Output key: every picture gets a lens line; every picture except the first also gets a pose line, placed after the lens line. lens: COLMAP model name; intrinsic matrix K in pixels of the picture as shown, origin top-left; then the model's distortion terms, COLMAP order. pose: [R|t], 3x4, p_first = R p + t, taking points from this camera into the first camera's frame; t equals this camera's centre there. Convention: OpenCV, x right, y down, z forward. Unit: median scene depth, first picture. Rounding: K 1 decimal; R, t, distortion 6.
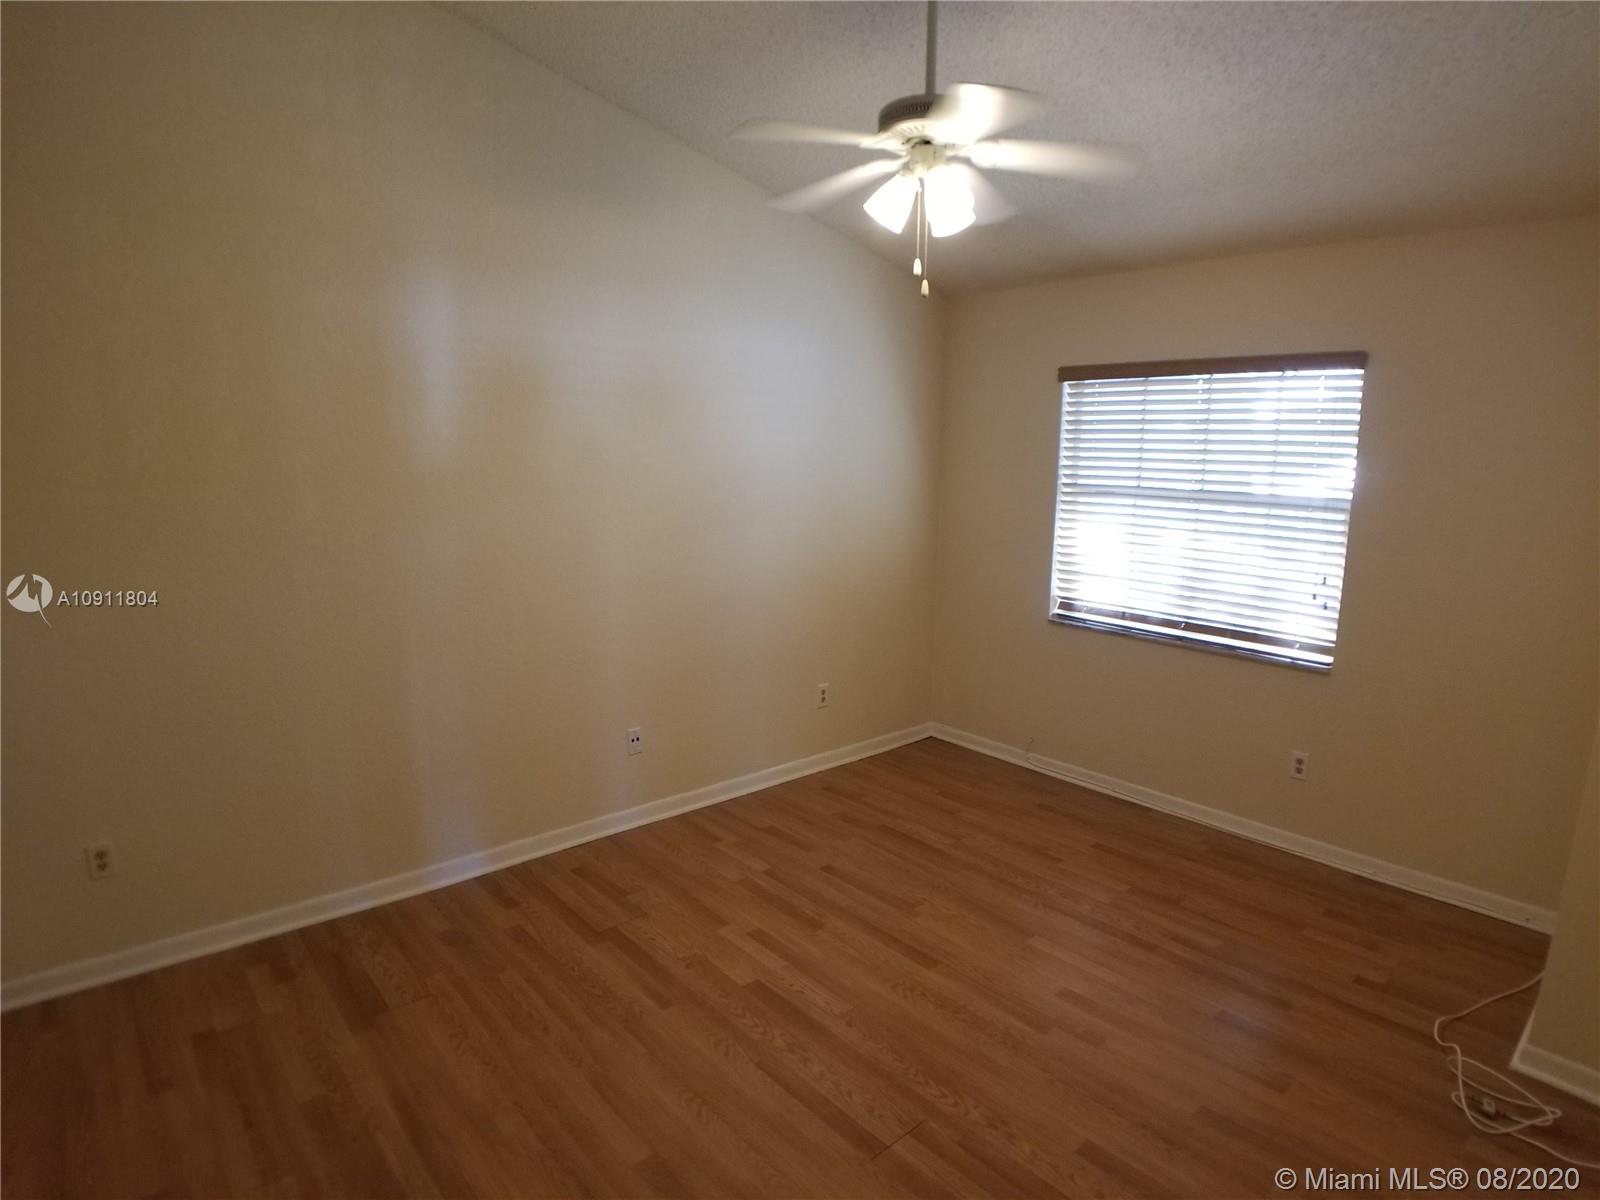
lens RADIAL K [[860.9, 0, 792.0], [0, 860.9, 592.2], [0, 0, 1]] dist [-0.075184, 0.000069]
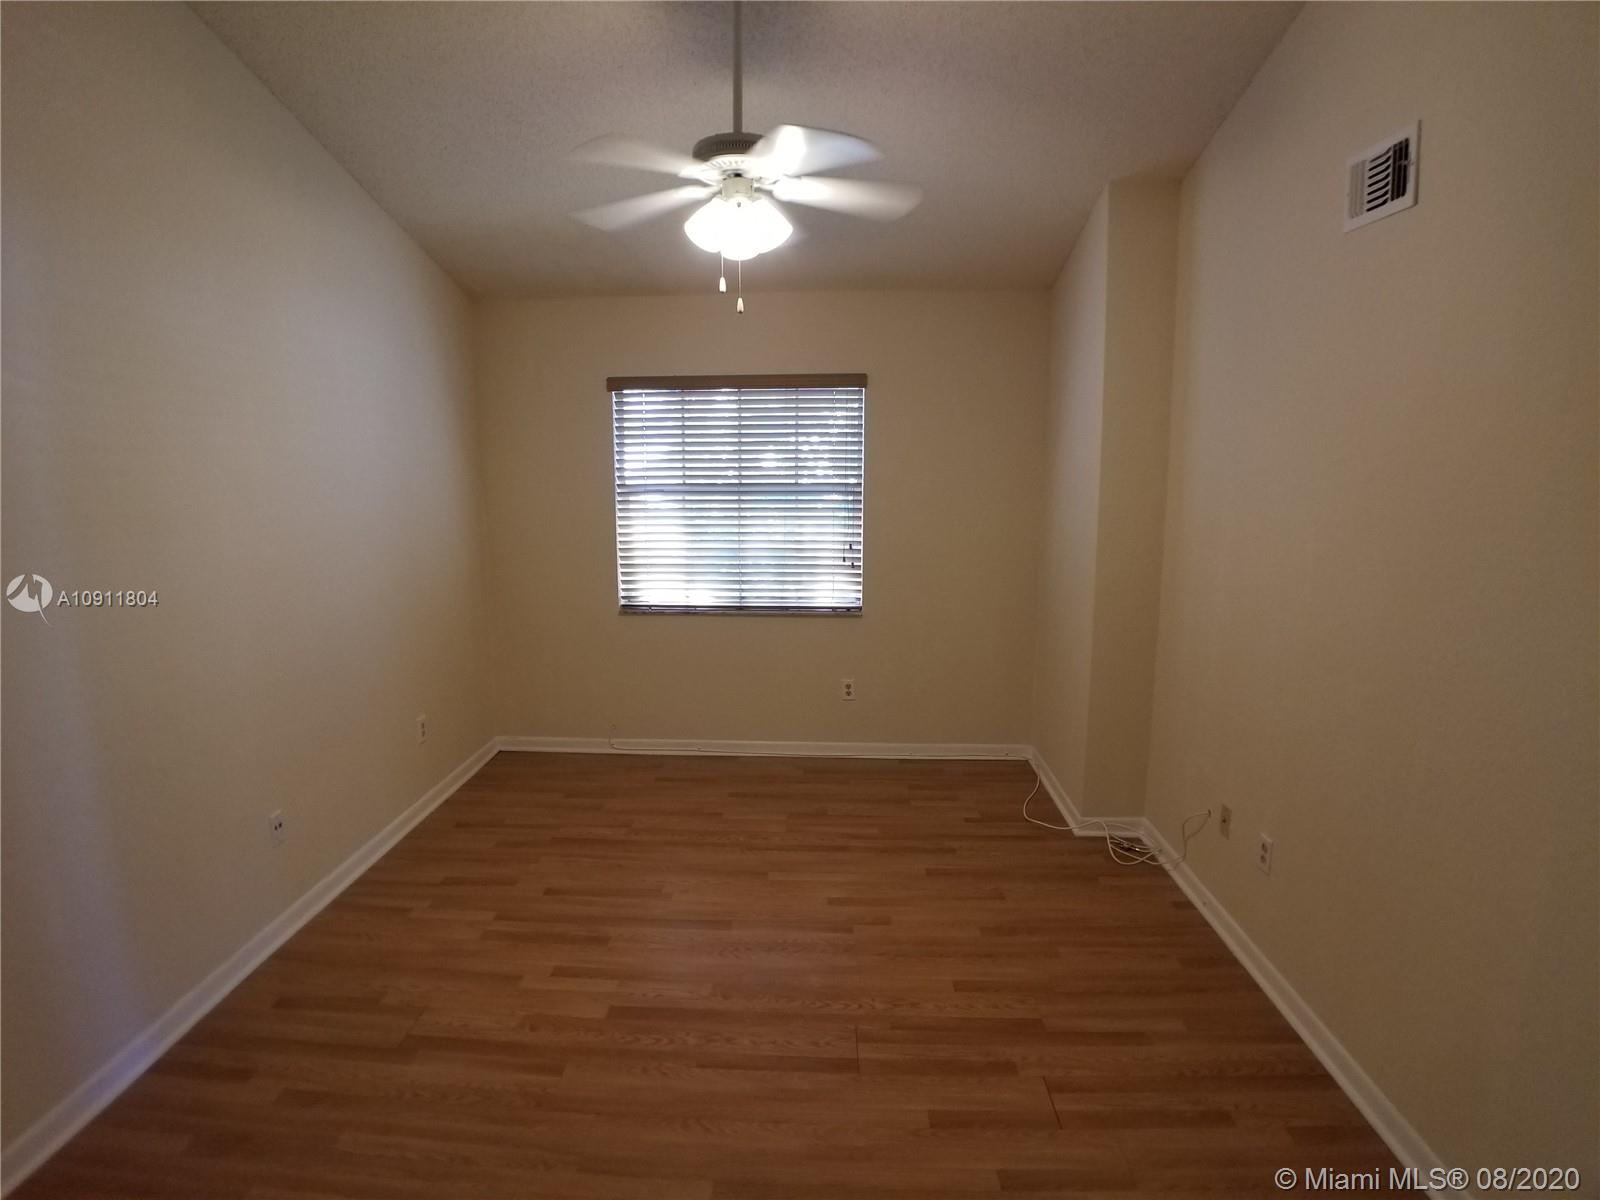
lens RADIAL K [[862.8, 0, 740.8], [0, 862.8, 580.6], [0, 0, 1]] dist [-0.074845, -0.000639]
pose [[0.710529, -0.114634, 0.694268, -0.485085], [0.132831, 0.990753, 0.027646, -0.022768], [-0.691017, 0.072577, 0.719185, 0.158124]]
